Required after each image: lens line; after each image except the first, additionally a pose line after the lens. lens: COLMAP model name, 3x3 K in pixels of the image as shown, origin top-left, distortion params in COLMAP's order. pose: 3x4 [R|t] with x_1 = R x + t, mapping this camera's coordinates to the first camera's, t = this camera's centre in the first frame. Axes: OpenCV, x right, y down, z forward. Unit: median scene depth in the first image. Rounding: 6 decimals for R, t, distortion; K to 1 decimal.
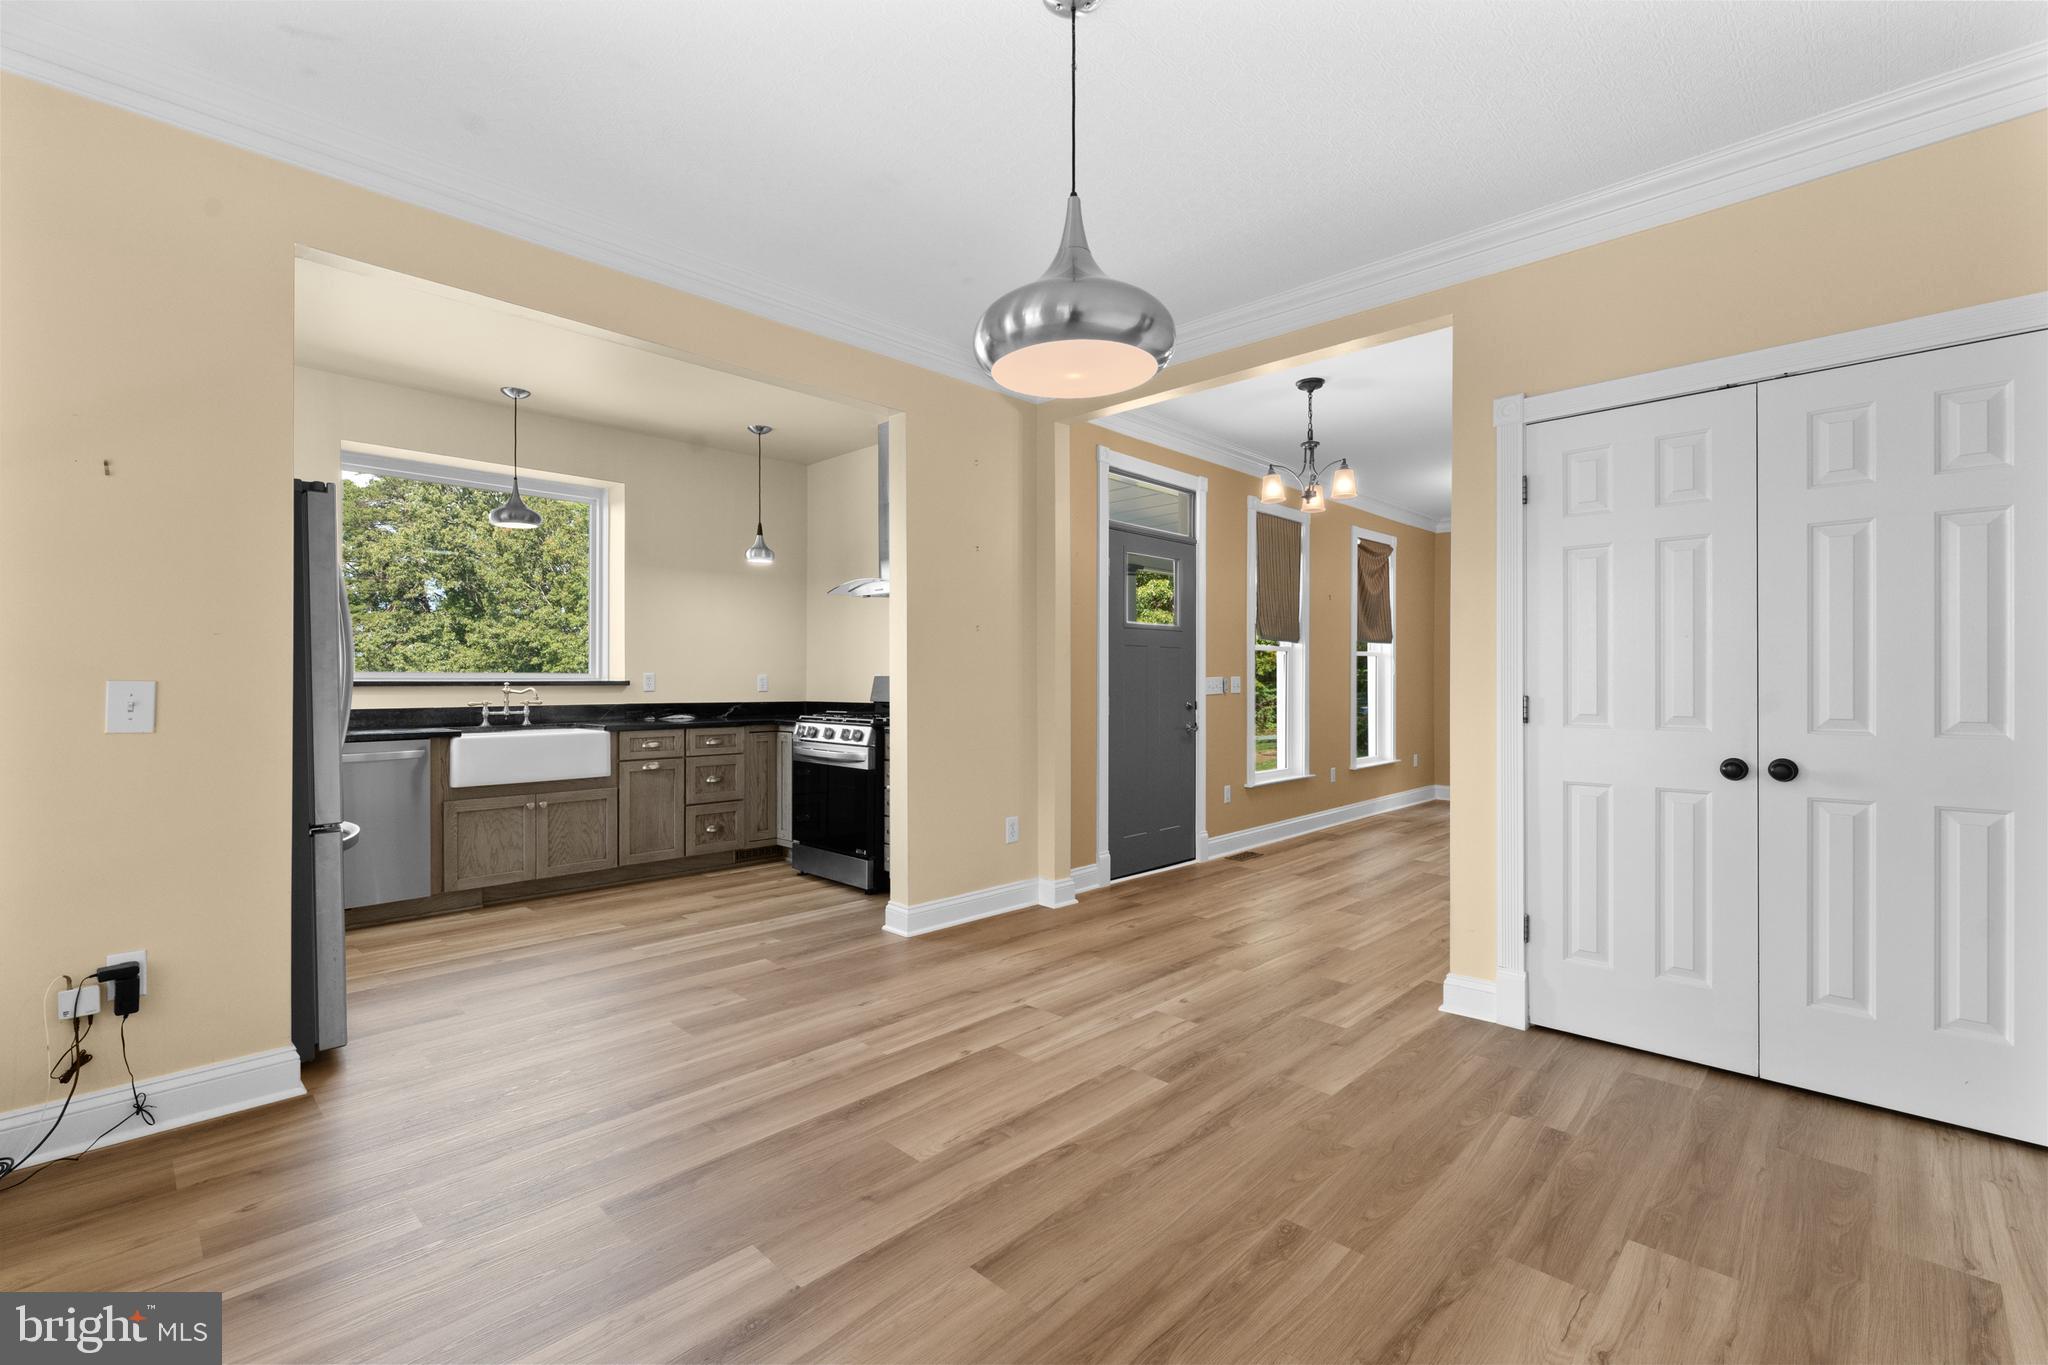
lens RADIAL K [[882.4, 0, 1016.5], [0, 882.4, 681.4], [0, 0, 1]] dist [-0.000055, 0.000404]
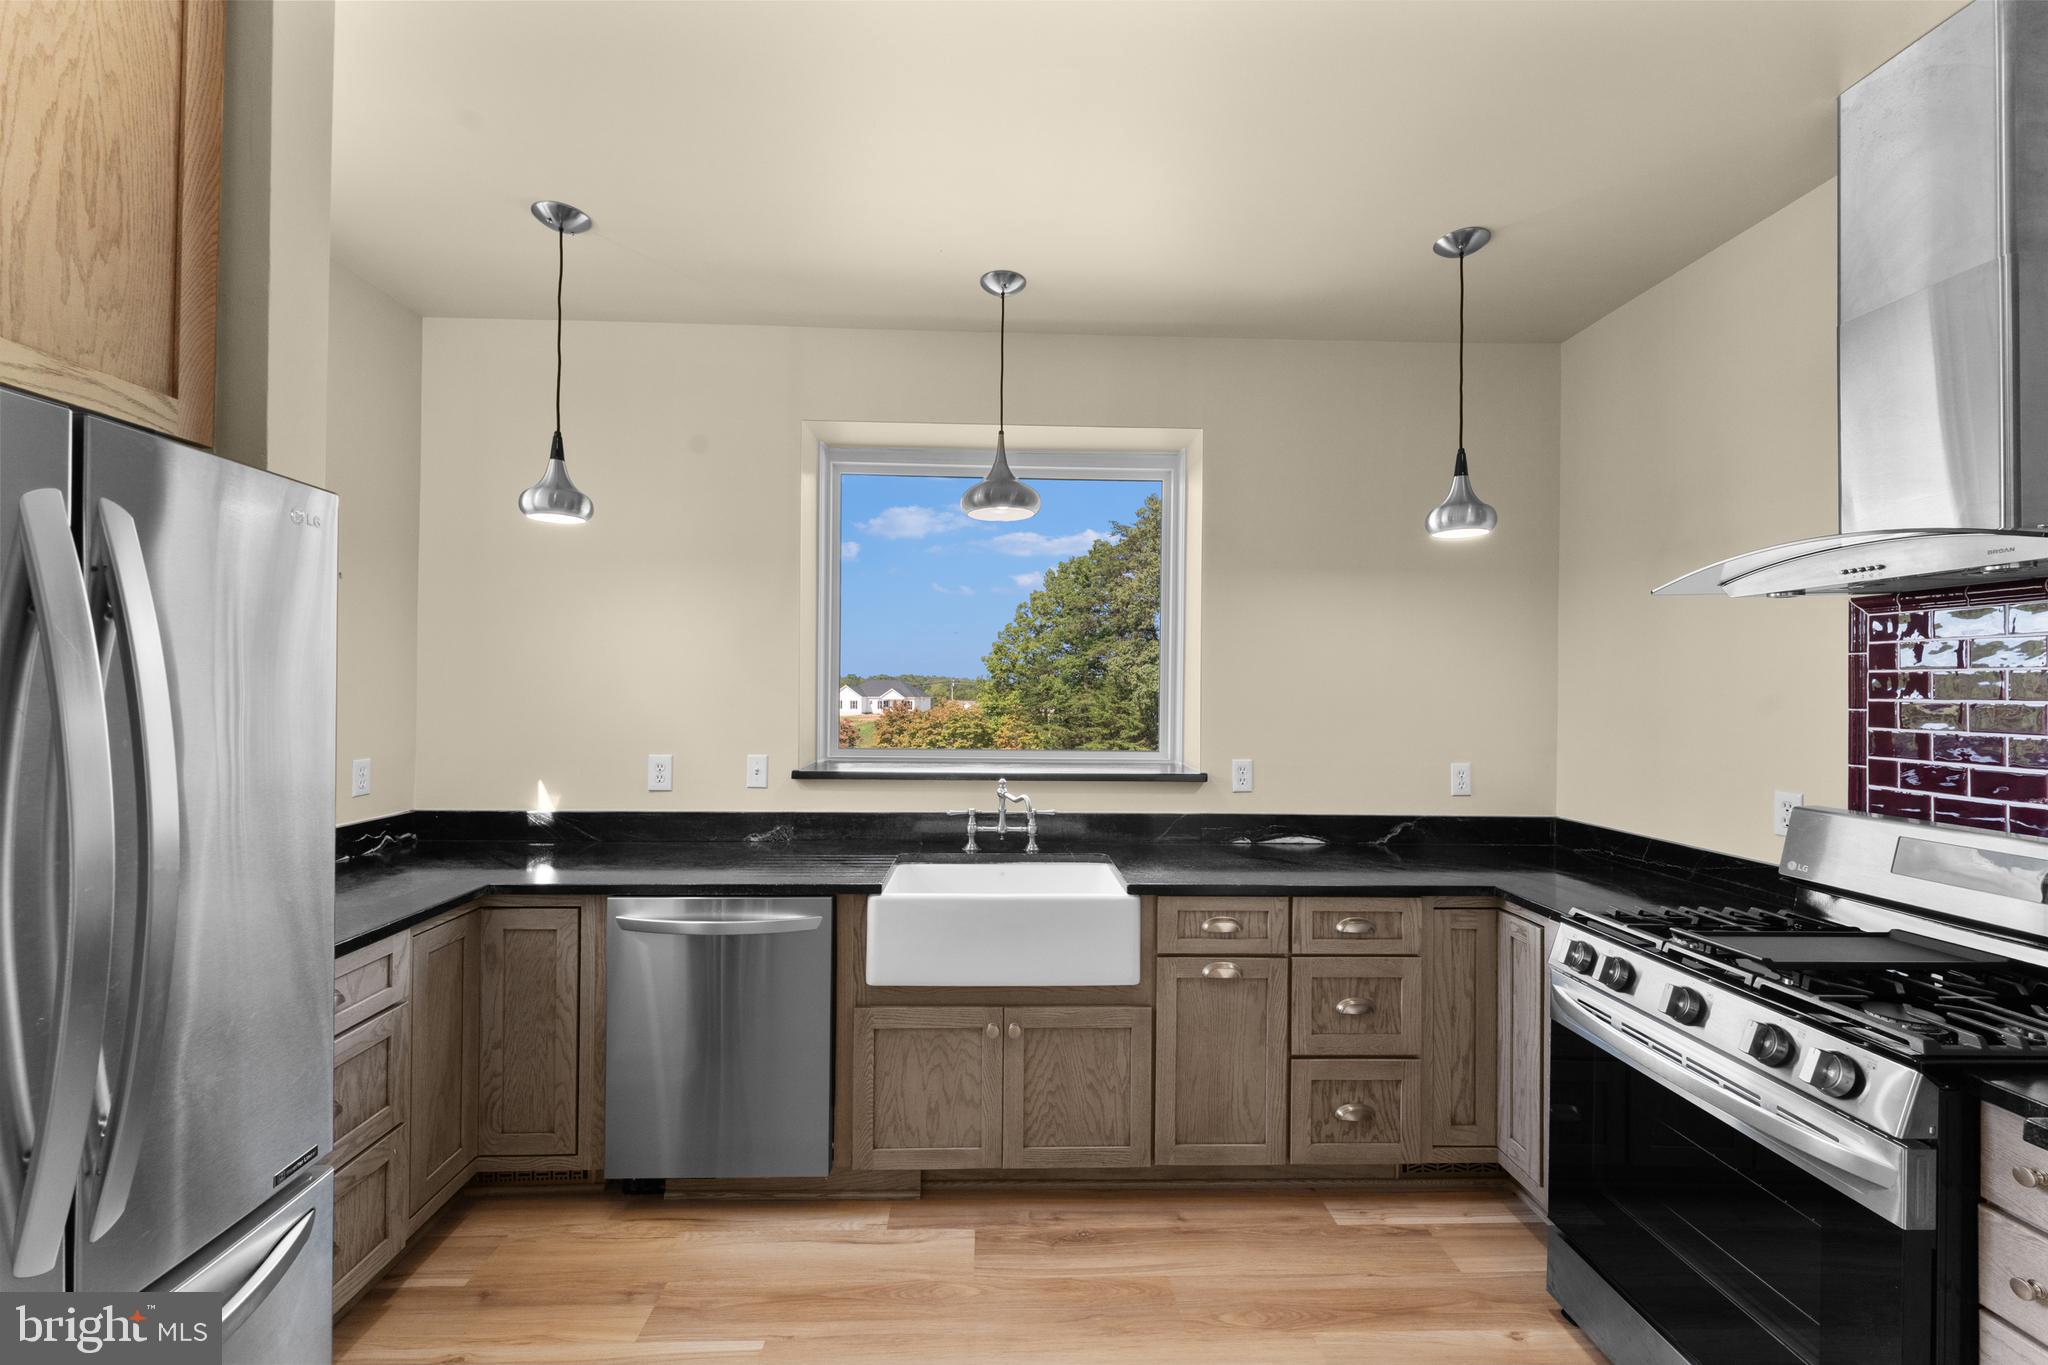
lens RADIAL K [[807.8, 0, 1028.6], [0, 807.8, 683.2], [0, 0, 1]] dist [0.000672, -0.000454]
pose [[0.728003, 0.002157, -0.685570, -0.179720], [-0.011307, 0.999897, -0.008860, -0.057111], [0.685480, 0.014202, 0.727953, 0.585583]]
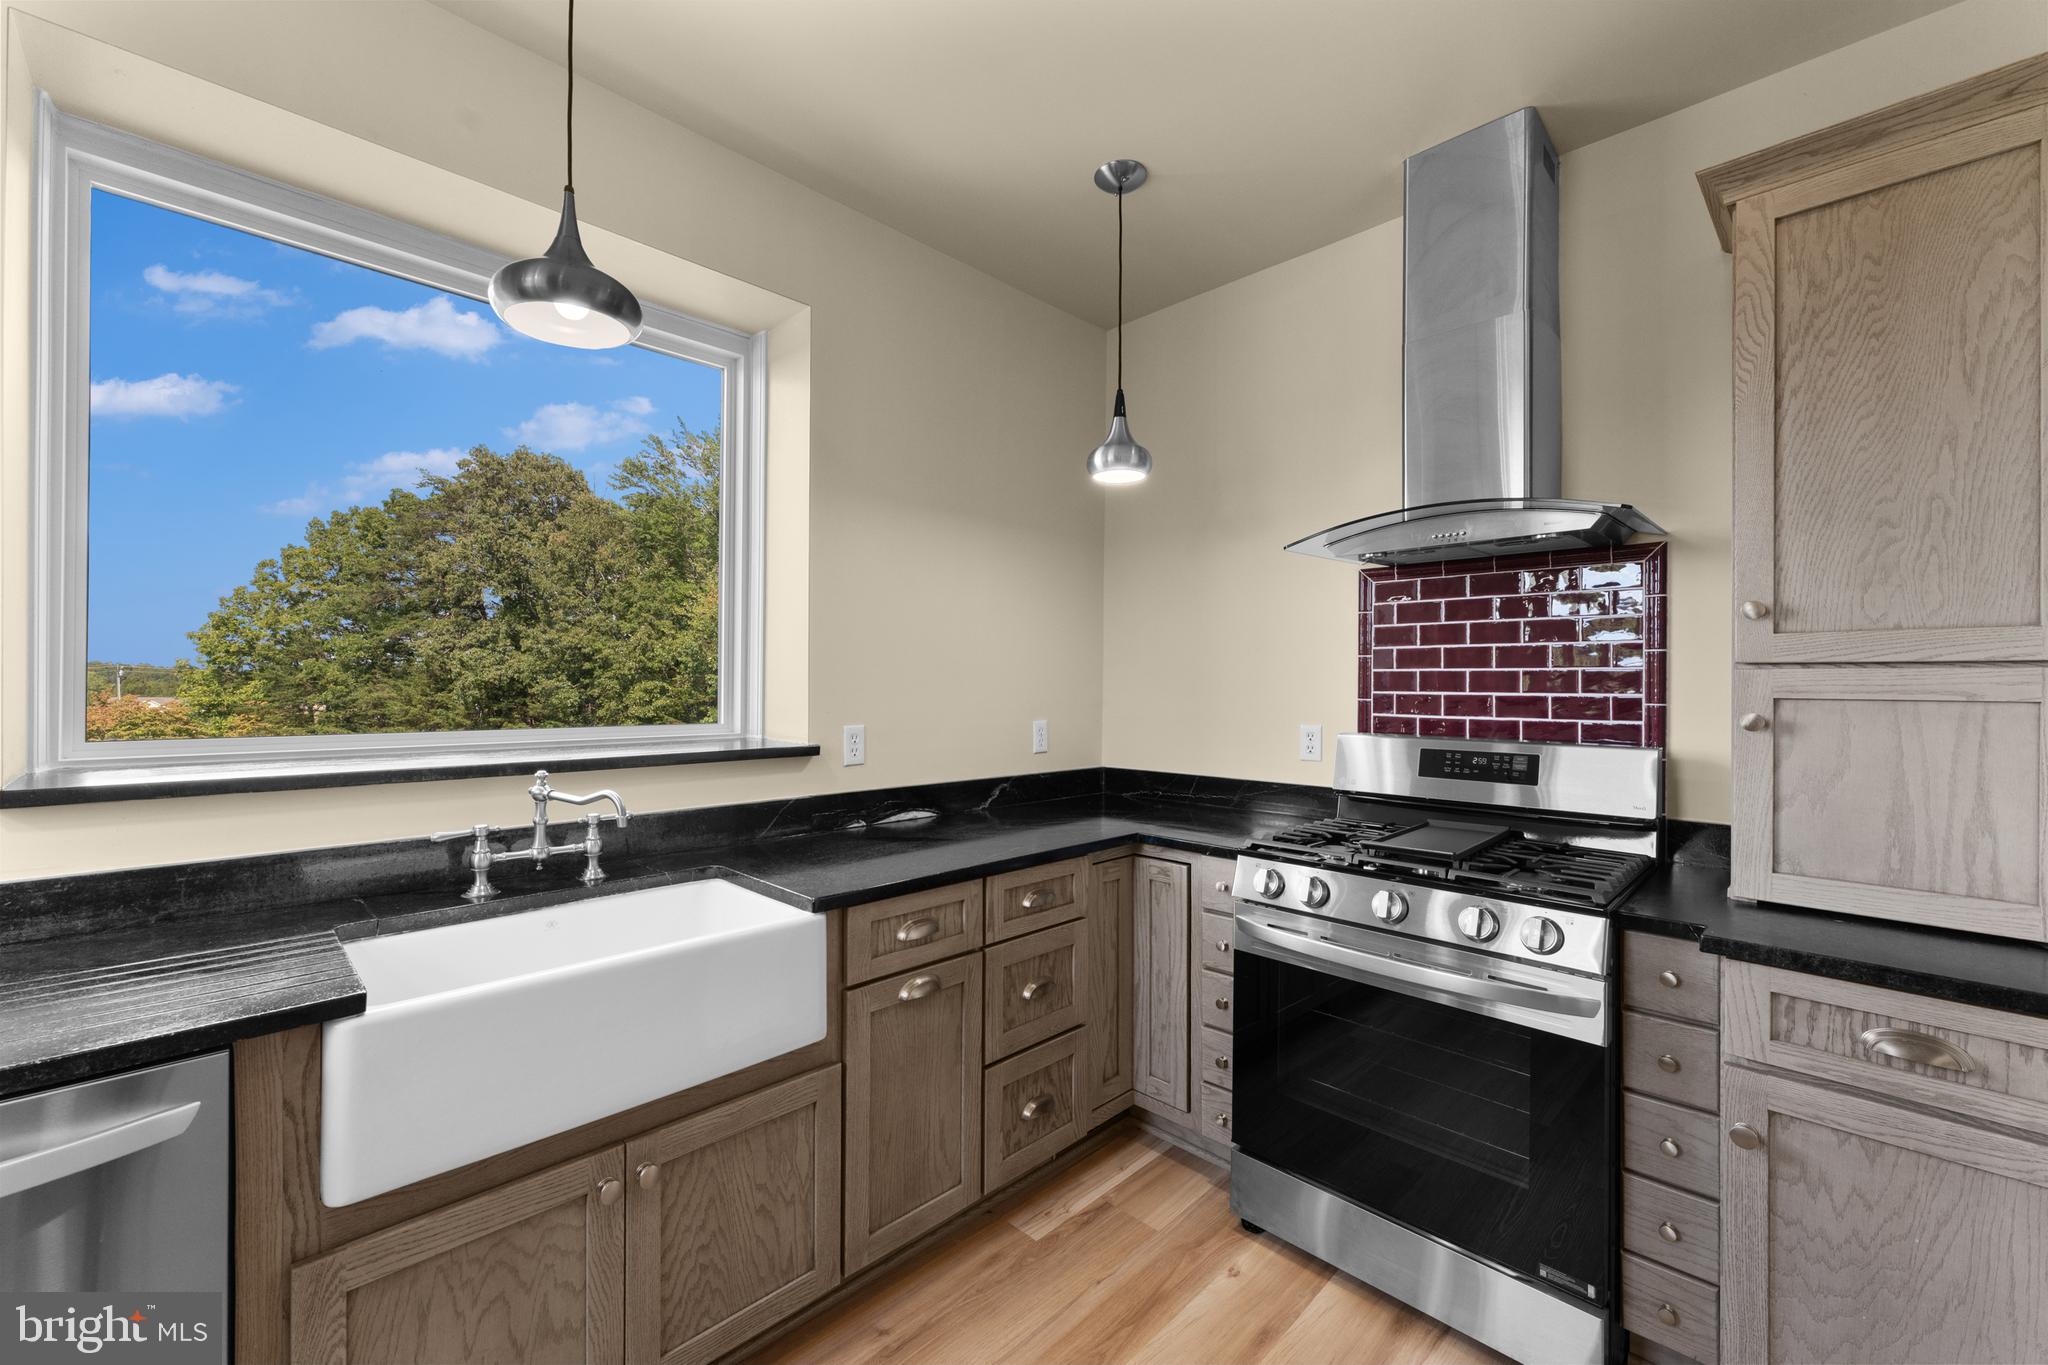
lens RADIAL K [[807.8, 0, 1016.2], [0, 807.8, 682.6], [0, 0, 1]] dist [0.000672, -0.000454]
pose [[0.999941, 0.004204, -0.010035, -0.360664], [-0.004238, 0.999985, -0.003401, -0.033808], [0.010021, 0.003444, 0.999944, 0.637289]]
